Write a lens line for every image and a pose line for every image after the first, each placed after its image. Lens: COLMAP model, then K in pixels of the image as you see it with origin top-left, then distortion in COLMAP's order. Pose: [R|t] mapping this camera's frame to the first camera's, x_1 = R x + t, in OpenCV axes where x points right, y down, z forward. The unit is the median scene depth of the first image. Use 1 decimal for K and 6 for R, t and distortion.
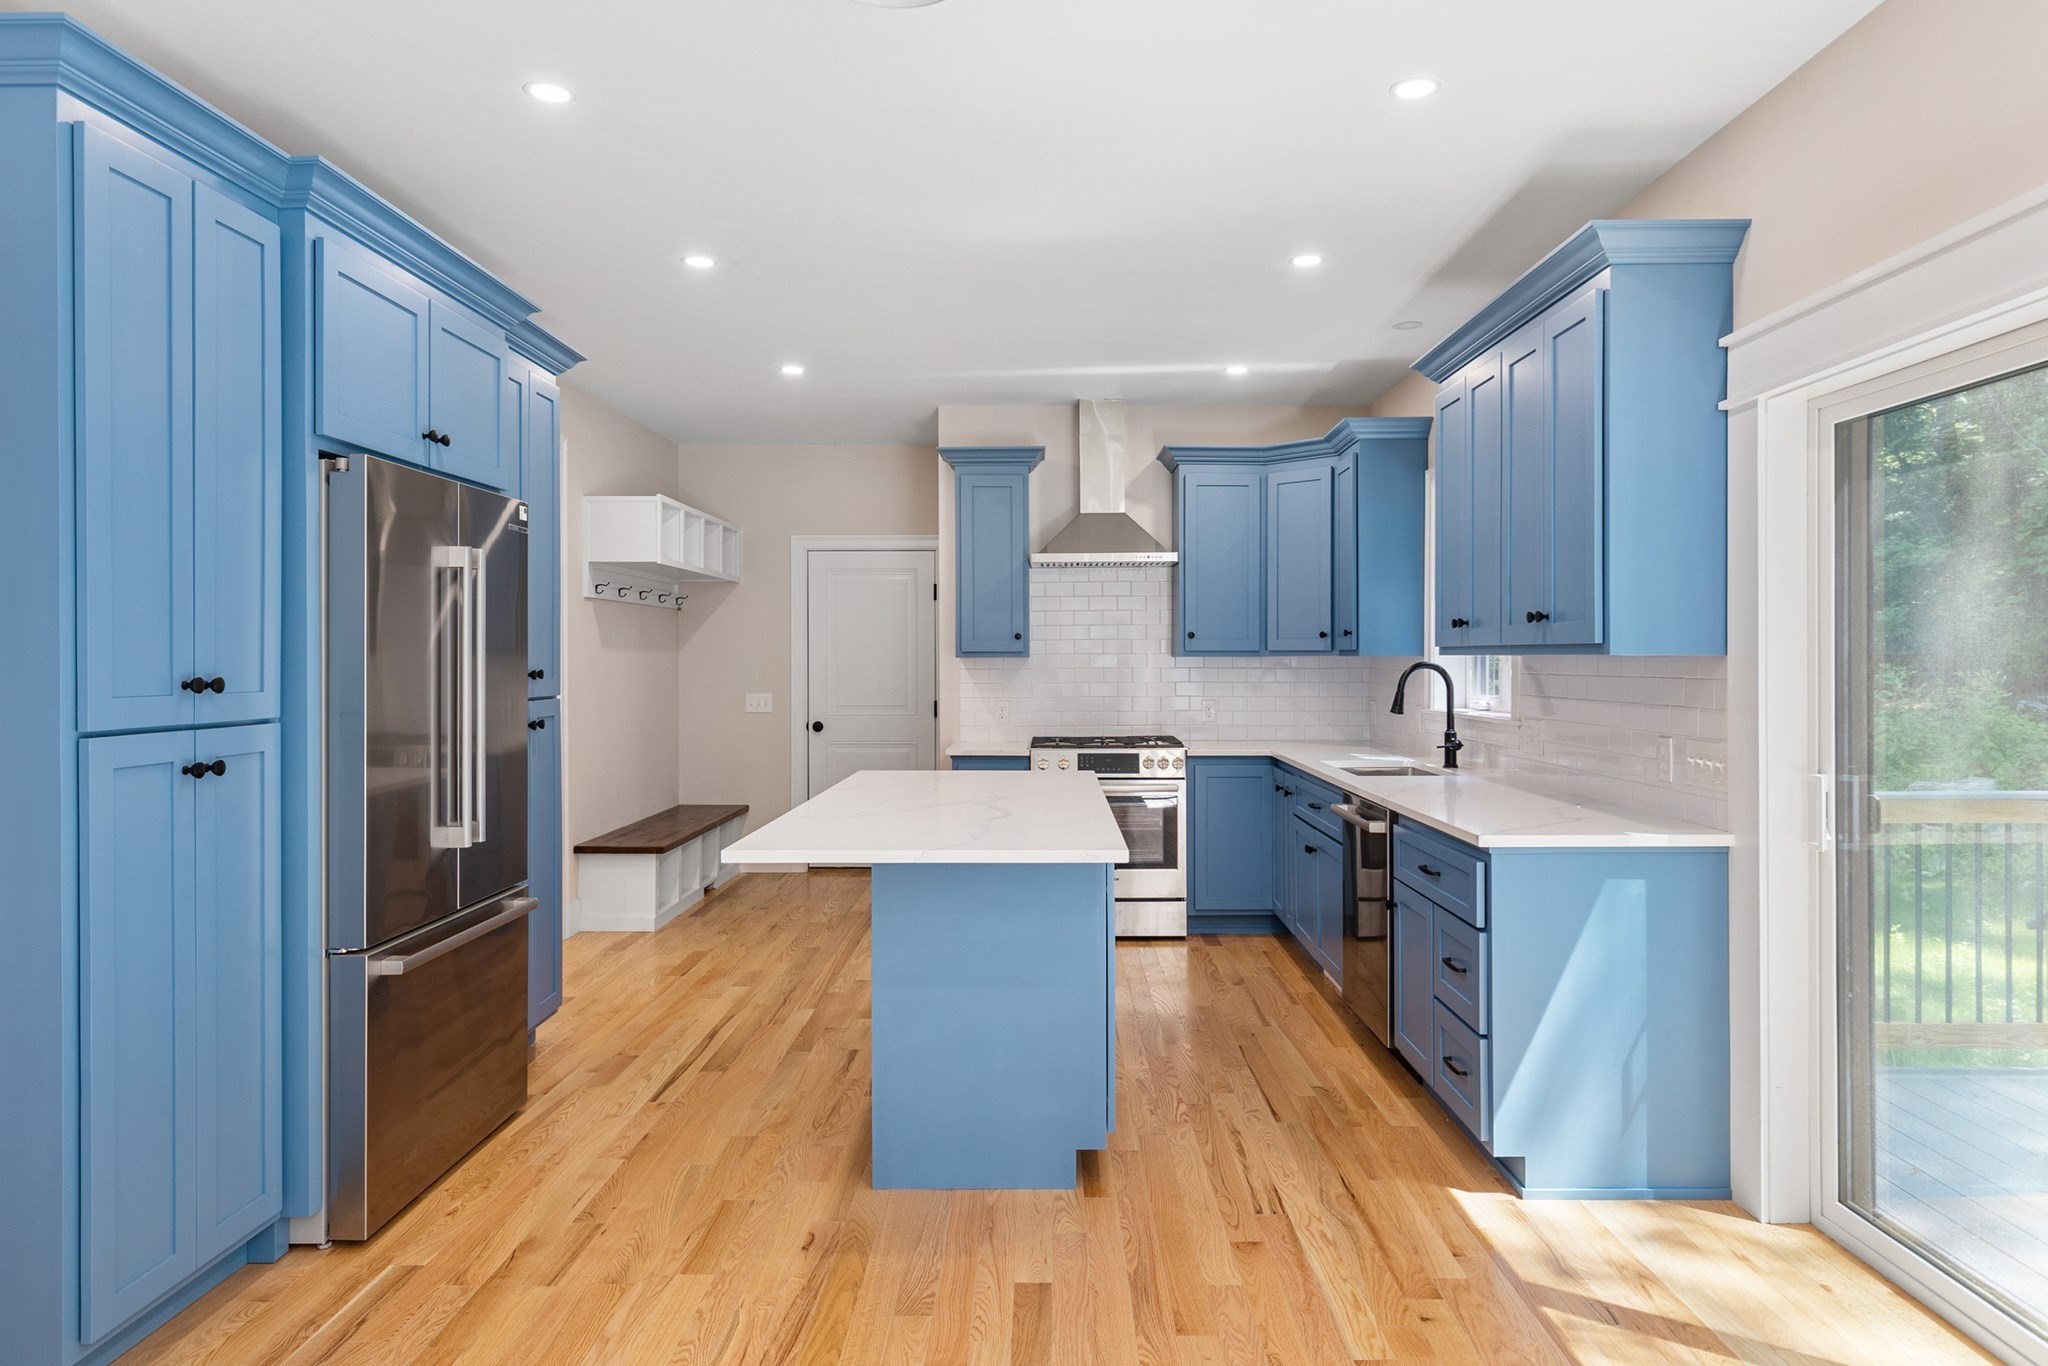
lens RADIAL K [[1266.1, 0, 1023.8], [0, 1266.1, 672.8], [0, 0, 1]] dist [0.007206, -0.000708]
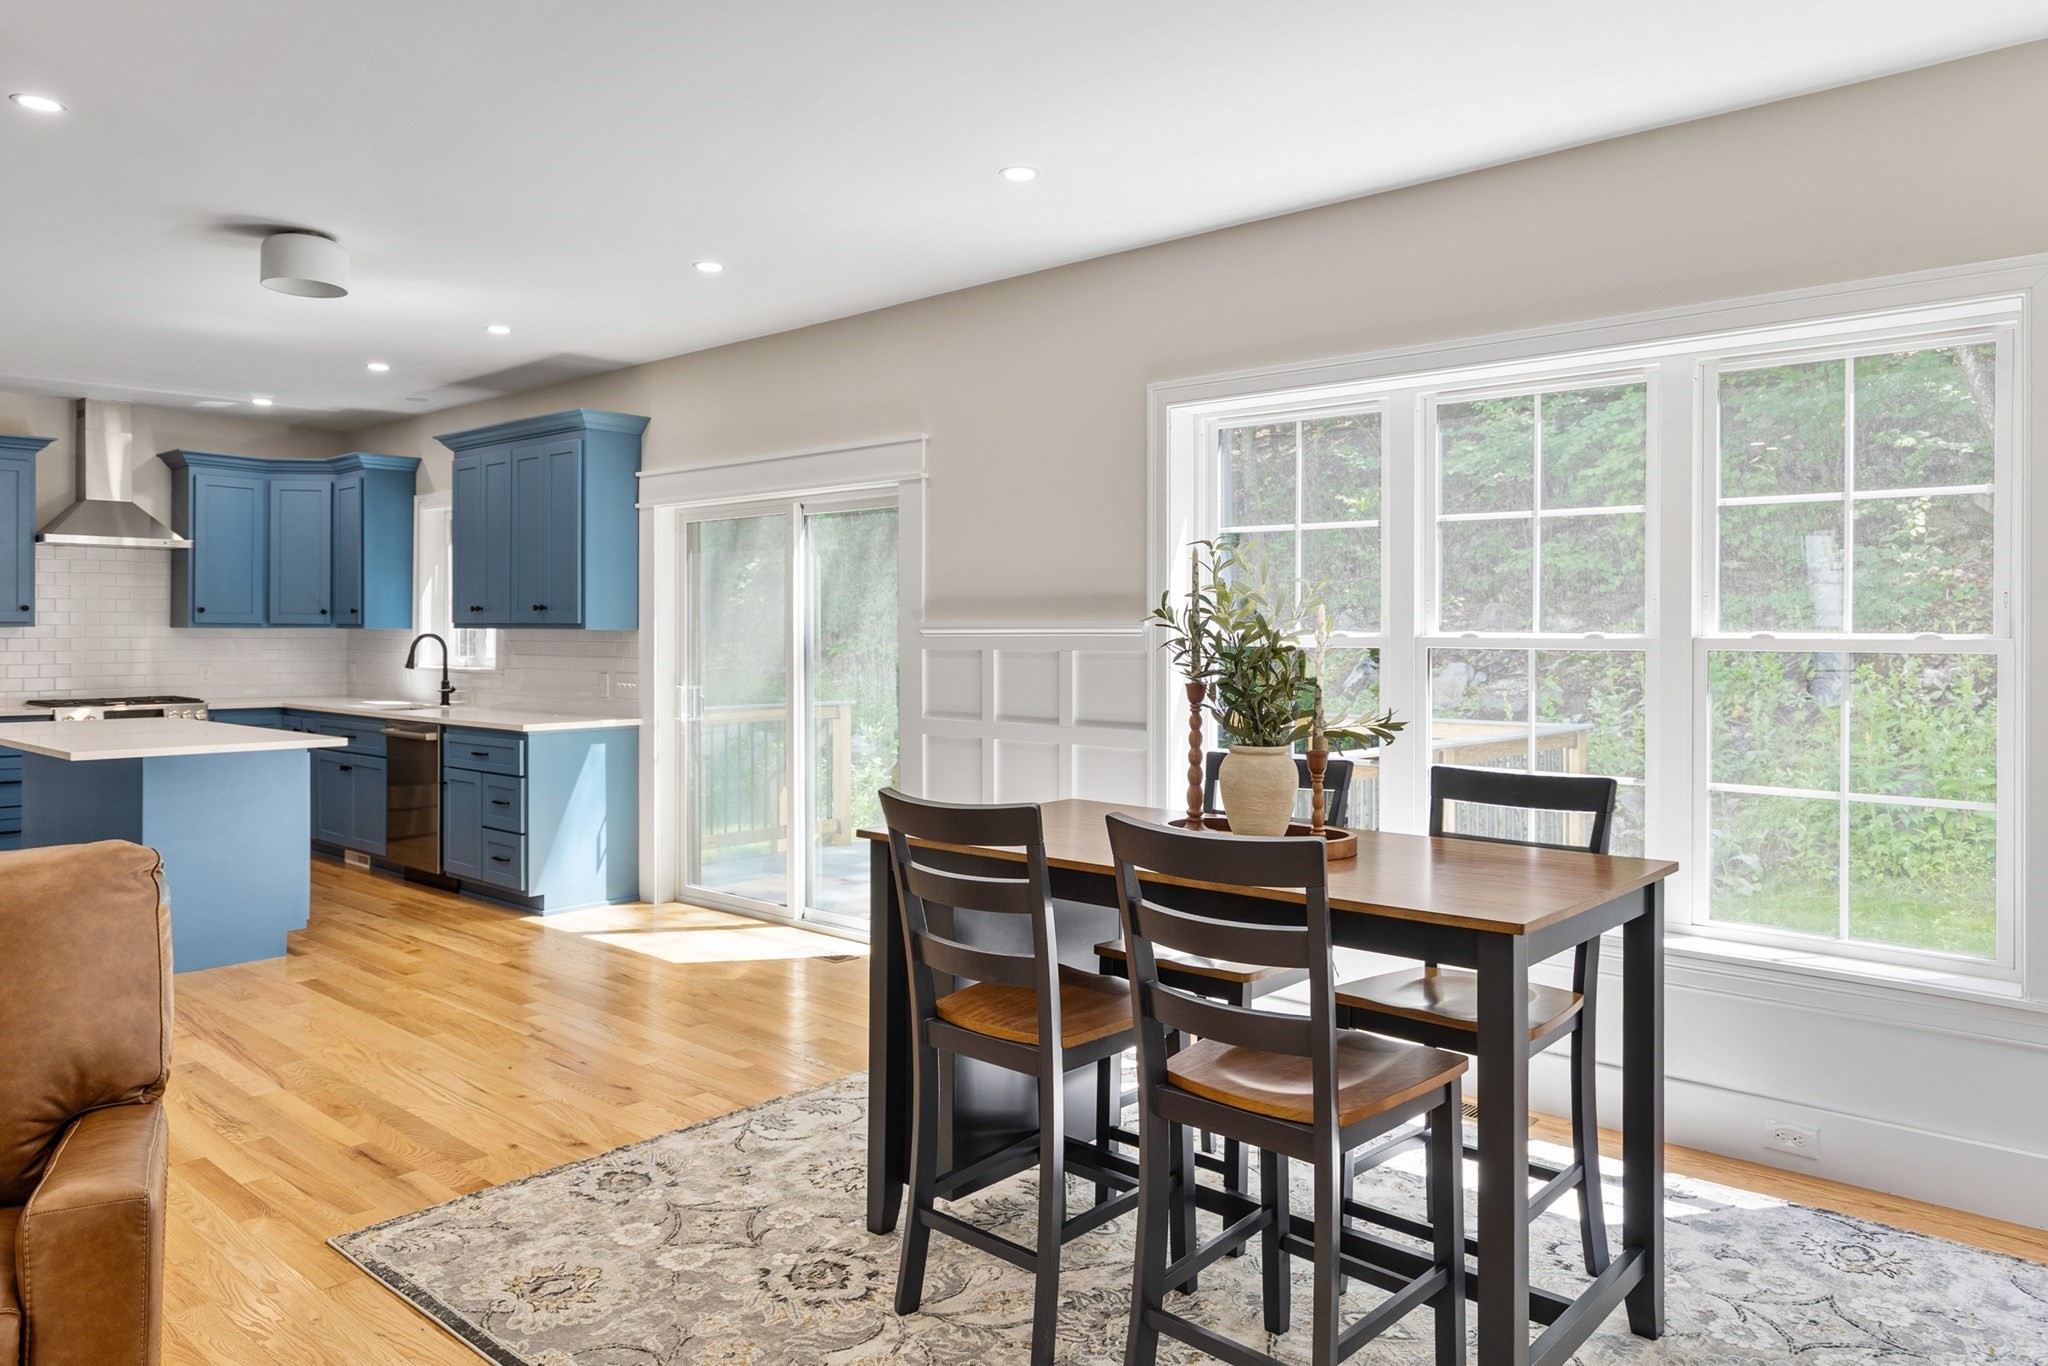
lens RADIAL K [[1381.4, 0, 1025.3], [0, 1381.4, 643.8], [0, 0, 1]] dist [0.001712, 0.000289]
pose [[0.657299, -0.000138, 0.753629, -0.649392], [0.002495, 0.999995, -0.001993, 0.013296], [-0.753625, 0.003190, 0.657296, -0.844489]]
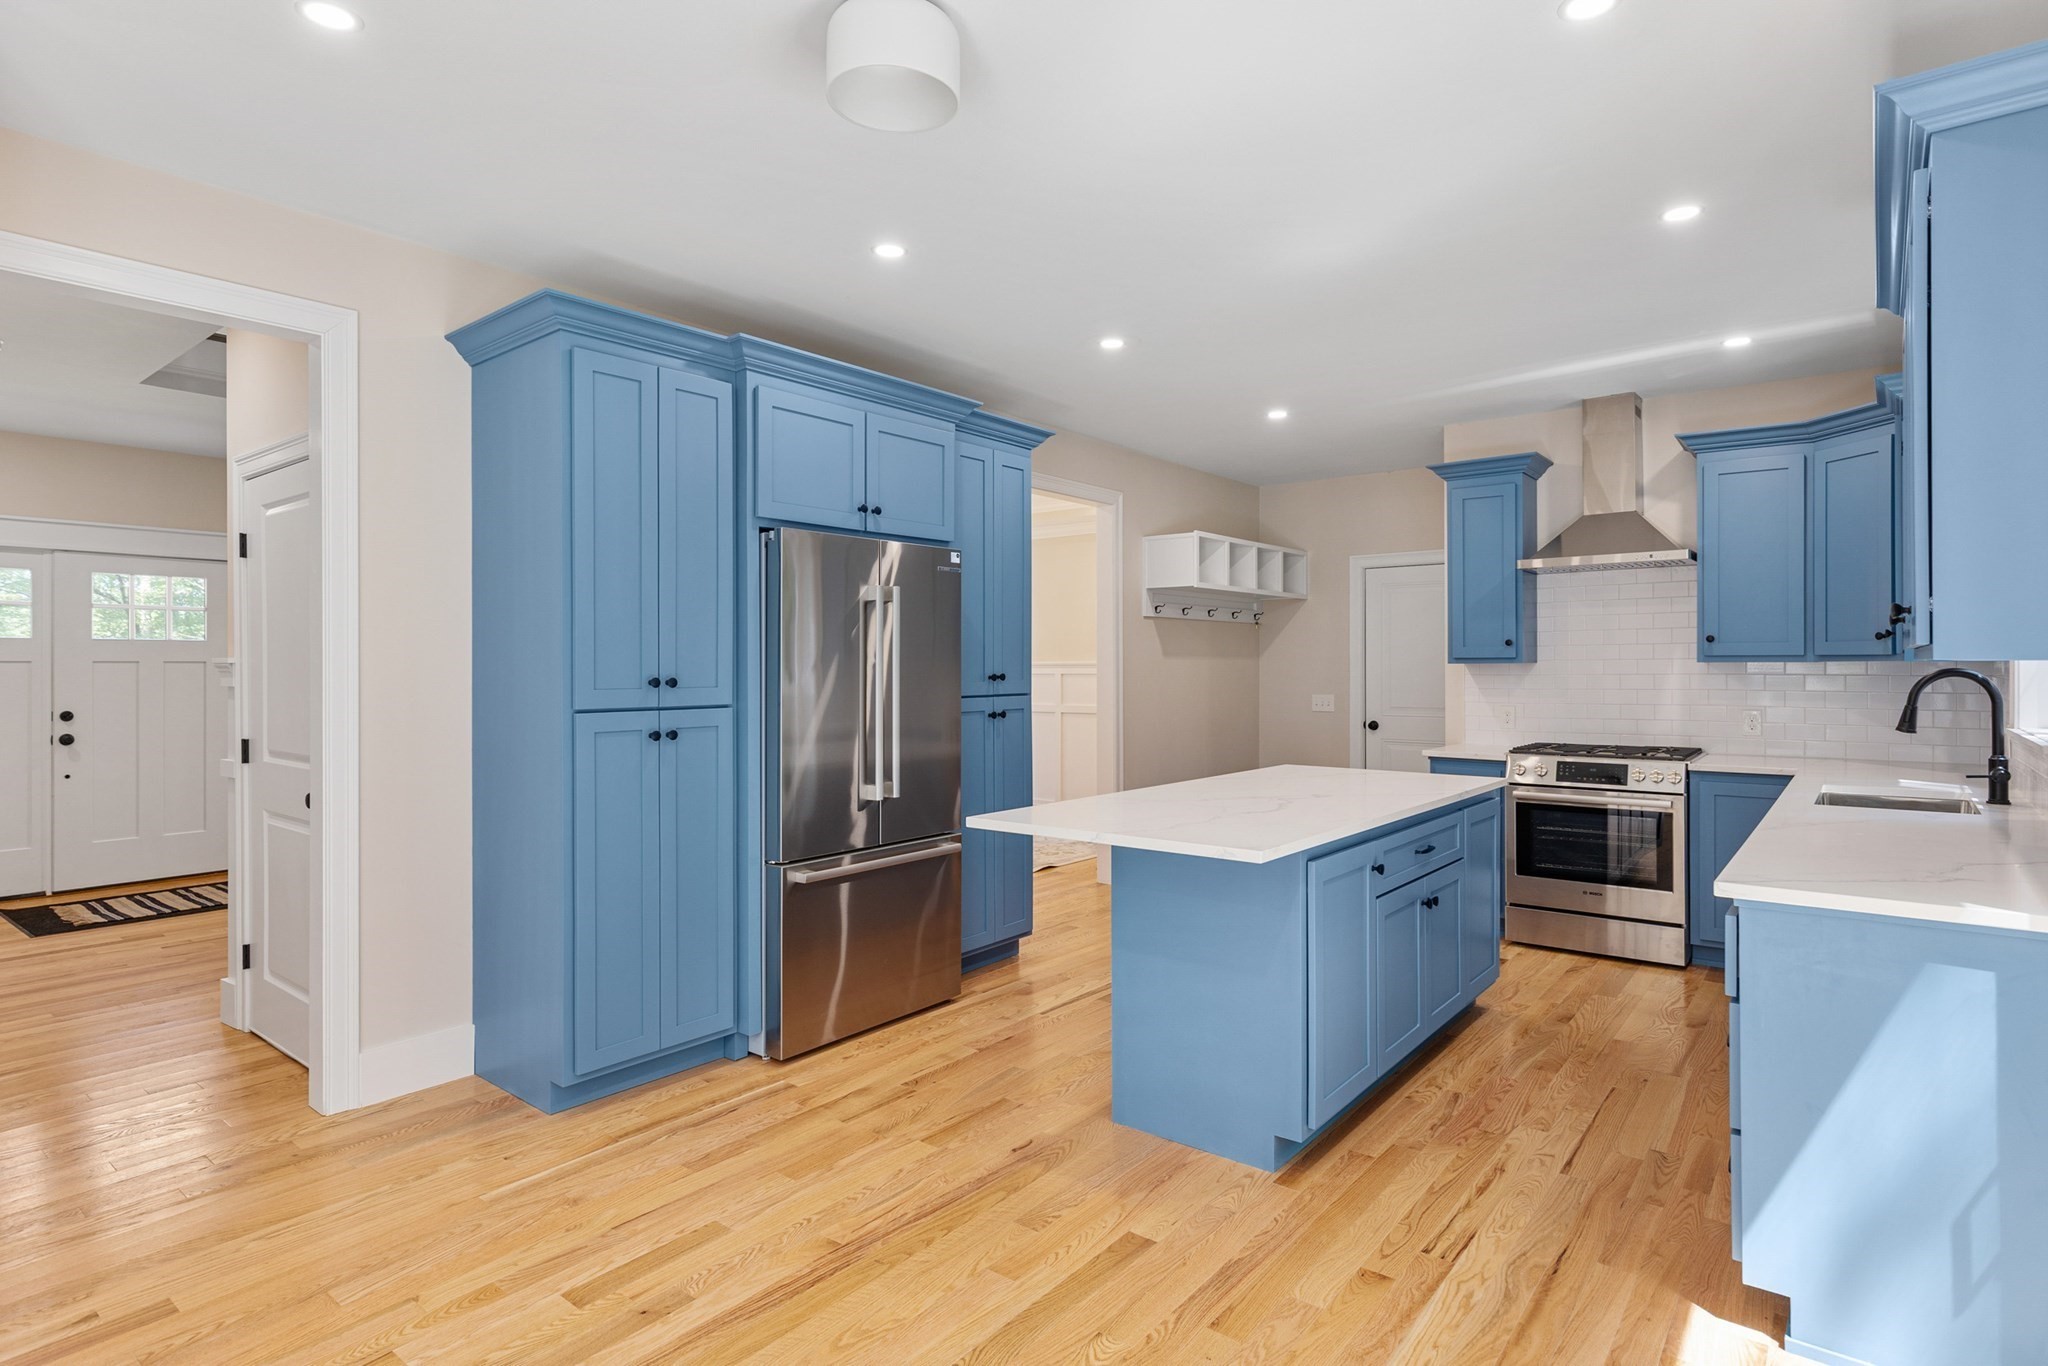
lens RADIAL K [[1057.2, 0, 1023.0], [0, 1057.2, 669.7], [0, 0, 1]] dist [0.004137, -0.001272]
pose [[0.789506, 0.002049, -0.613739, 0.401683], [-0.005743, 0.999975, -0.004049, -0.002594], [0.613716, 0.006722, 0.789498, 0.176748]]
